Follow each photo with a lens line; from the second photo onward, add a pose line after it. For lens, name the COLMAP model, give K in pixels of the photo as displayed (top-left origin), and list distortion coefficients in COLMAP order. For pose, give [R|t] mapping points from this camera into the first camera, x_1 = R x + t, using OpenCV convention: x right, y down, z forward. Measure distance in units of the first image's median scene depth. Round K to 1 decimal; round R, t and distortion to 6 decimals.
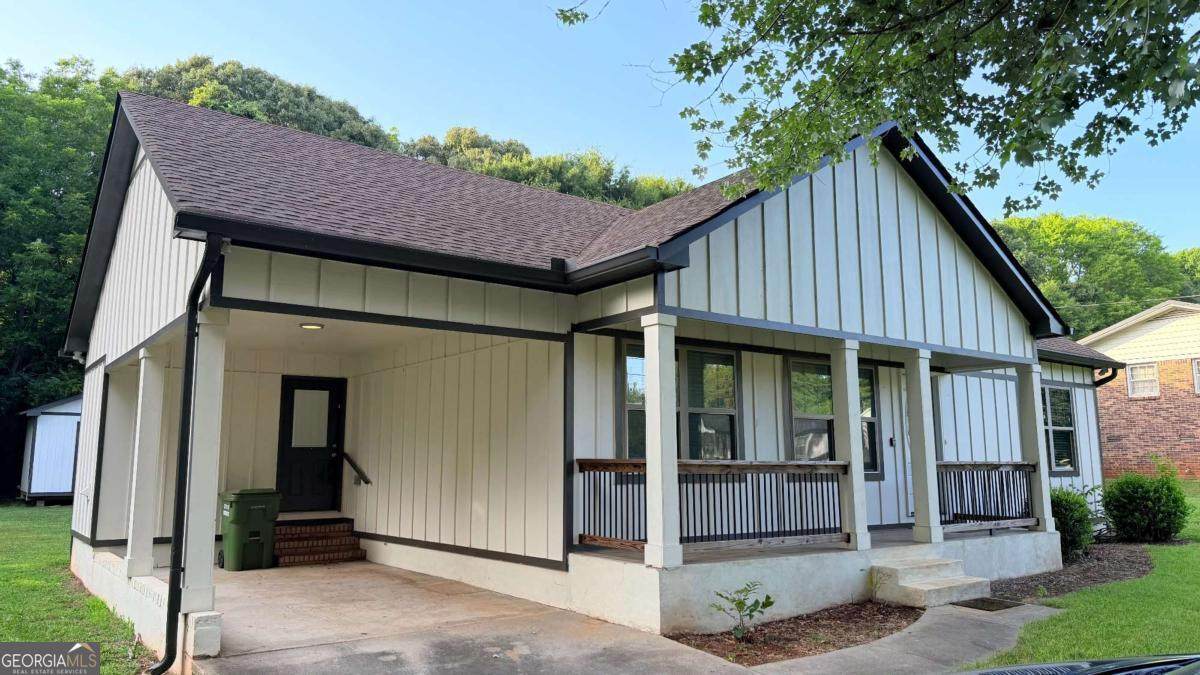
lens RADIAL K [[839.2, 0, 602.0], [0, 839.2, 334.3], [0, 0, 1]] dist [-0.006060, -0.003199]
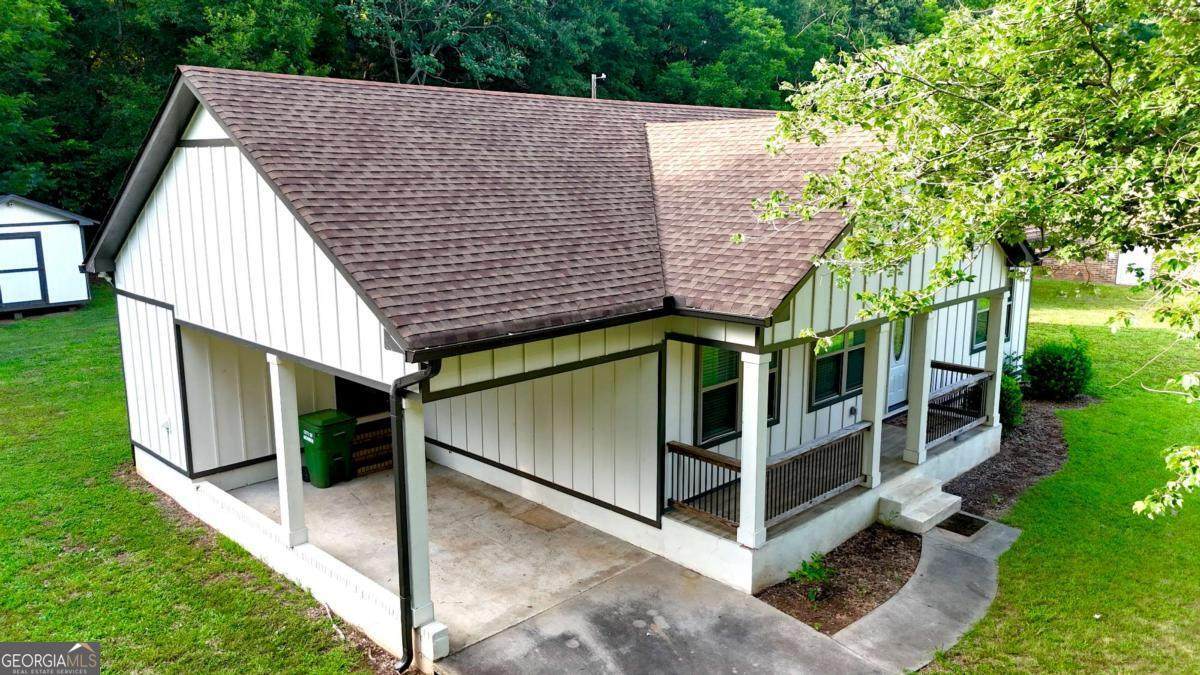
lens RADIAL K [[872.9, 0, 598.8], [0, 872.9, 340.7], [0, 0, 1]] dist [0.008826, 0.001507]
pose [[0.990157, -0.025565, 0.137608, -0.298829], [-0.023921, 0.937802, 0.346345, -0.424245], [-0.137904, -0.346227, 0.927960, -0.108264]]
